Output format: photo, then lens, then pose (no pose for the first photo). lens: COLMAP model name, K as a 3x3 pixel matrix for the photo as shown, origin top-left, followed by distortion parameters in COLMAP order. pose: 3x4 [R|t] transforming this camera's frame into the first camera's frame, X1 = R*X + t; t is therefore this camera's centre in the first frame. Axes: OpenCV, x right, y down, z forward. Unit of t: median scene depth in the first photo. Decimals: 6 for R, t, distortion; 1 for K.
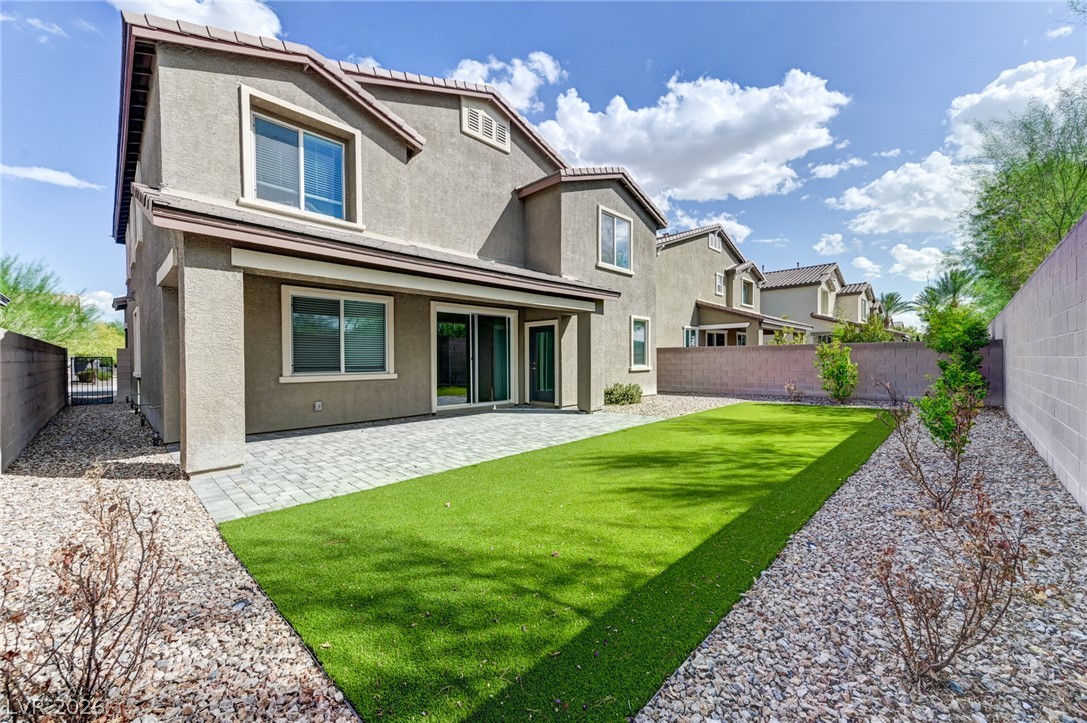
lens RADIAL K [[420.4, 0, 547.1], [0, 420.4, 361.6], [0, 0, 1]] dist [0.024298, 0.000097]
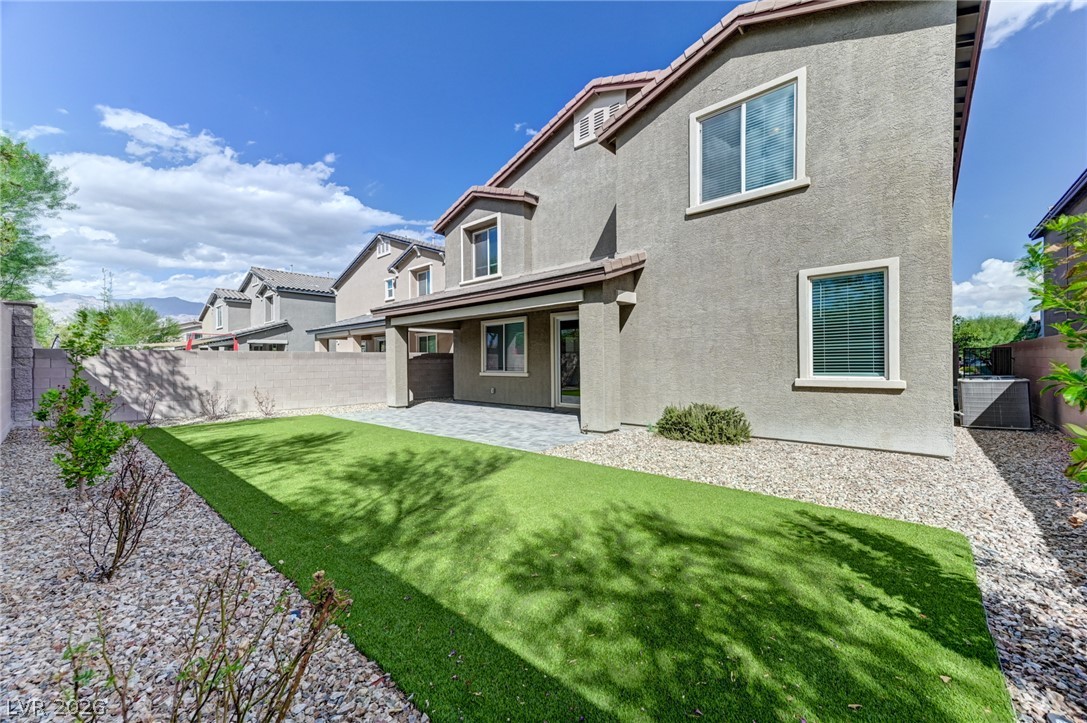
lens RADIAL K [[420.4, 0, 547.1], [0, 420.4, 361.6], [0, 0, 1]] dist [0.024298, 0.000097]
pose [[0.047238, 0.003621, -0.998877, 0.981949], [0.002876, 0.999989, 0.003761, -0.012818], [0.998880, -0.003051, 0.047227, 1.001361]]
